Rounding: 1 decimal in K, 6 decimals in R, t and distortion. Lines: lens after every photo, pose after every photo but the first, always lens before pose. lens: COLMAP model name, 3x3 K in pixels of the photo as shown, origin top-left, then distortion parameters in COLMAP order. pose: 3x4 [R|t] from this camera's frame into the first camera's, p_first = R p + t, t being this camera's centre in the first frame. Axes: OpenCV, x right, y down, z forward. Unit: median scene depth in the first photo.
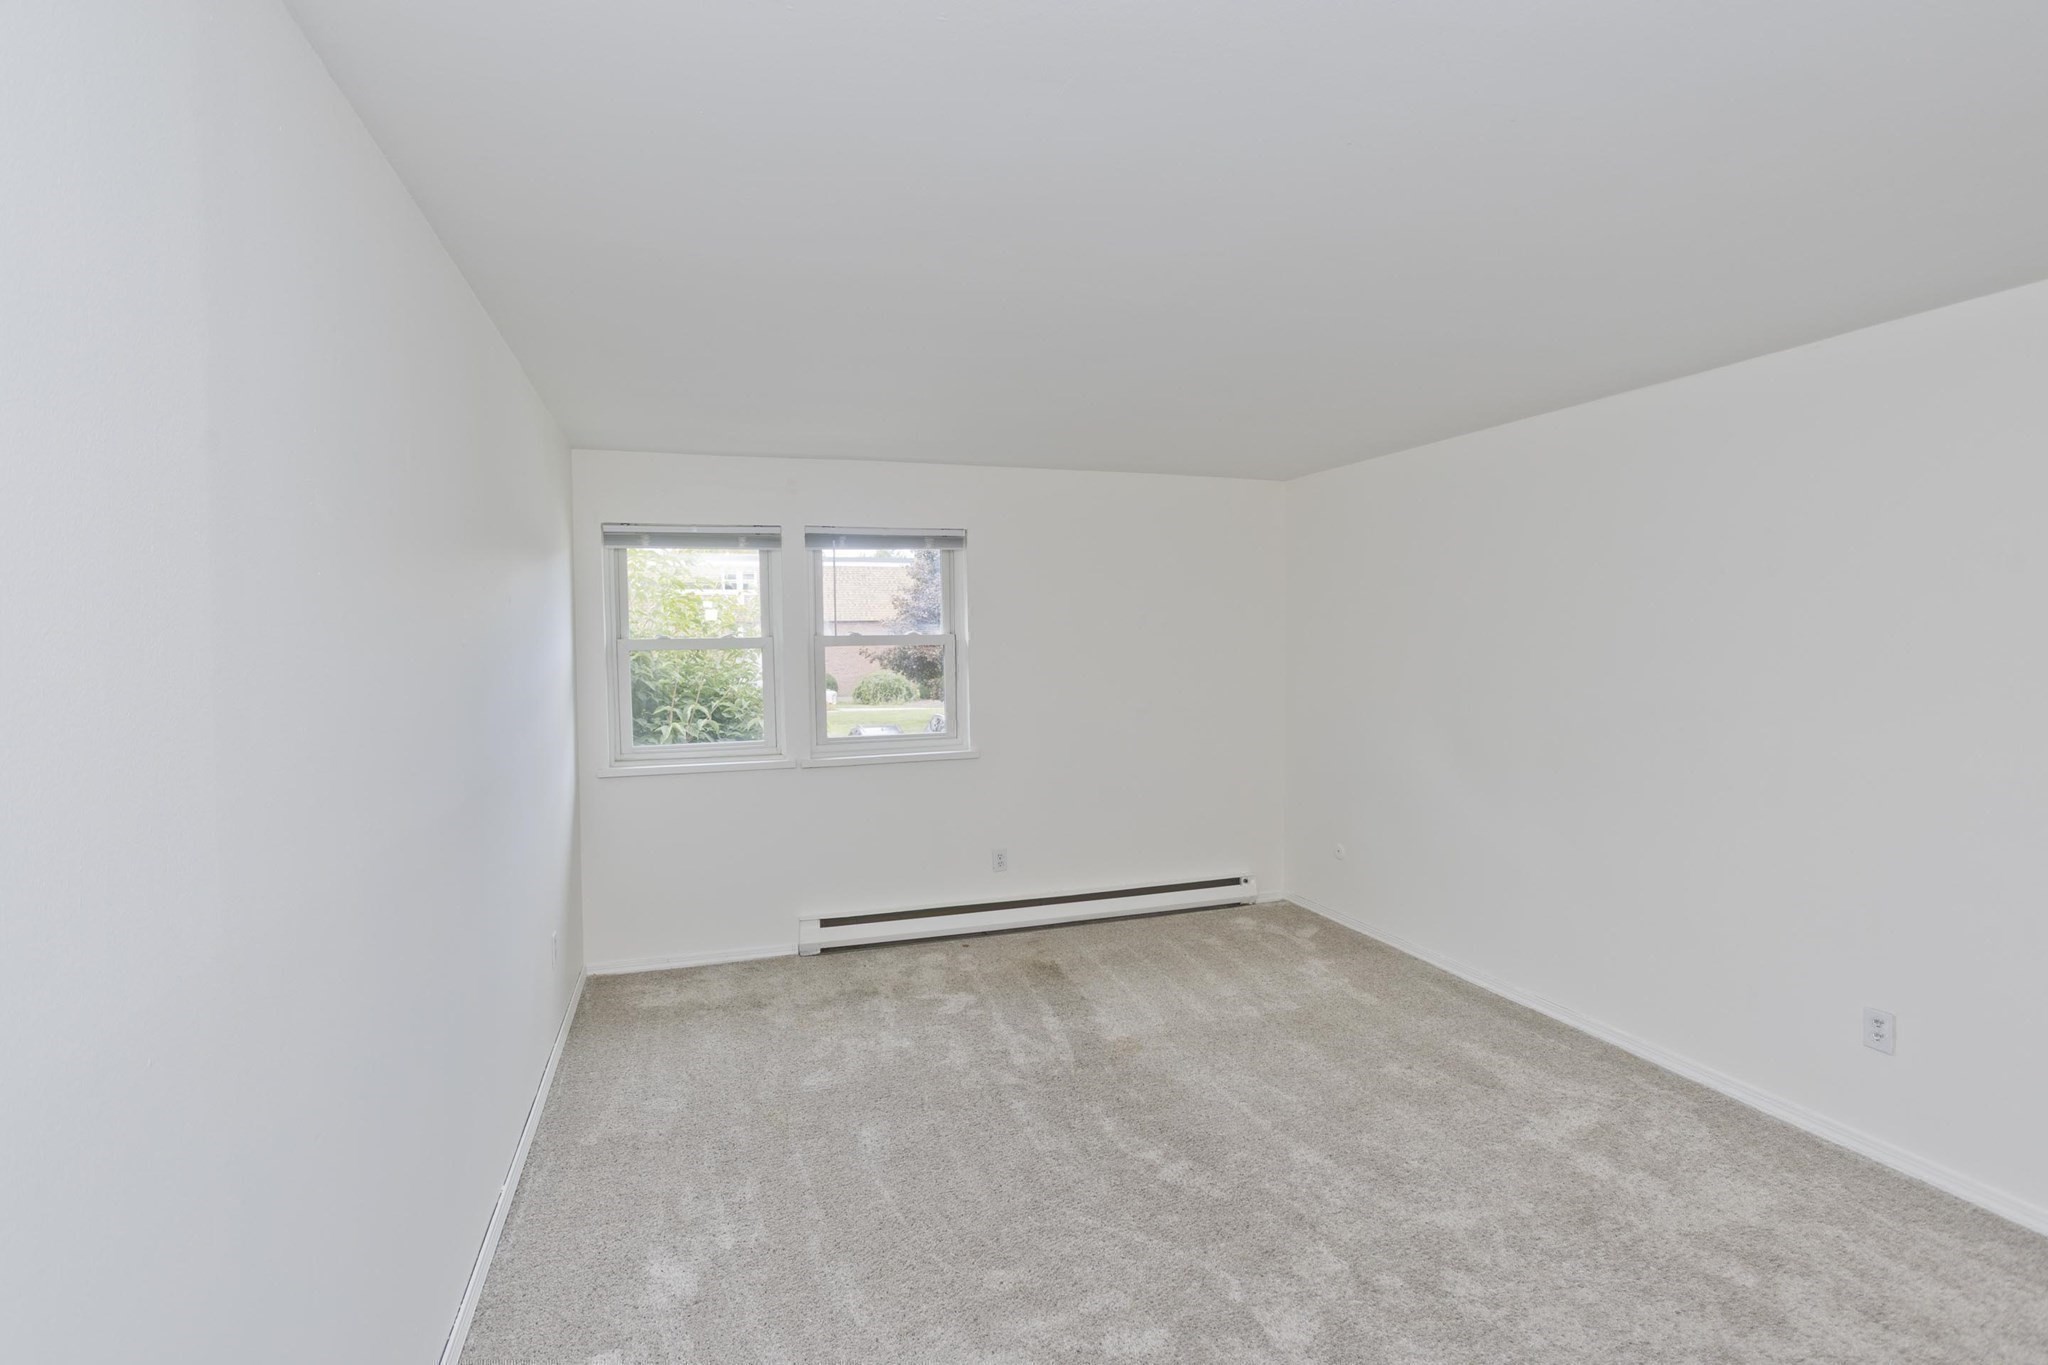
lens RADIAL K [[973.3, 0, 1030.2], [0, 973.3, 669.6], [0, 0, 1]] dist [-0.033095, 0.015438]
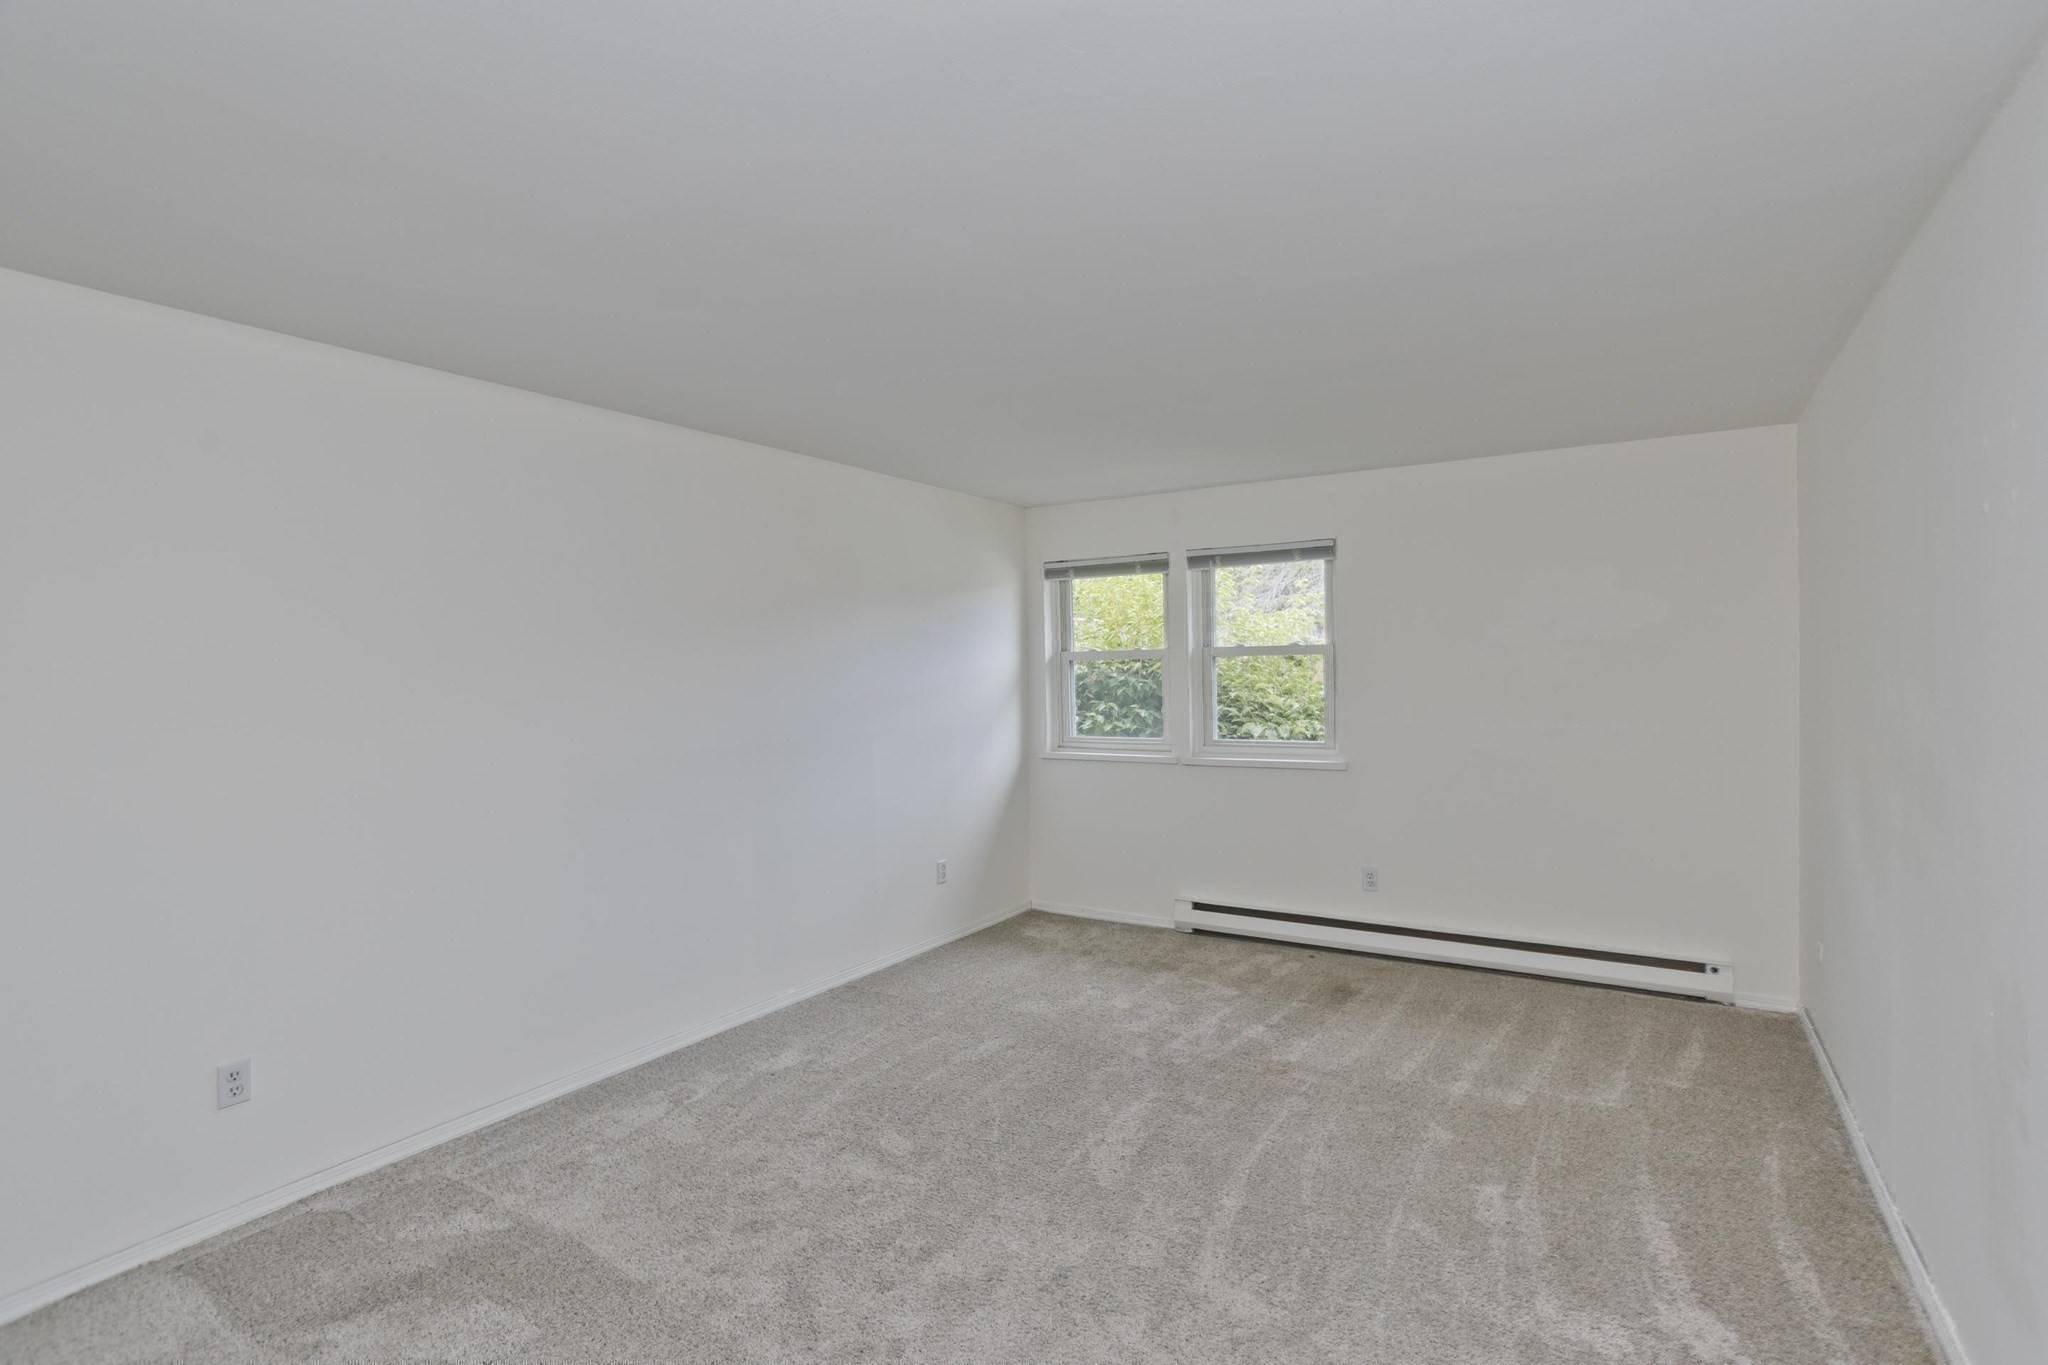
lens RADIAL K [[973.3, 0, 1027.4], [0, 973.3, 681.2], [0, 0, 1]] dist [-0.033095, 0.015438]
pose [[0.634097, 0.019478, -0.773008, 0.545454], [-0.012457, 0.999810, 0.014974, -0.010799], [0.773153, 0.000134, 0.634219, 0.147927]]
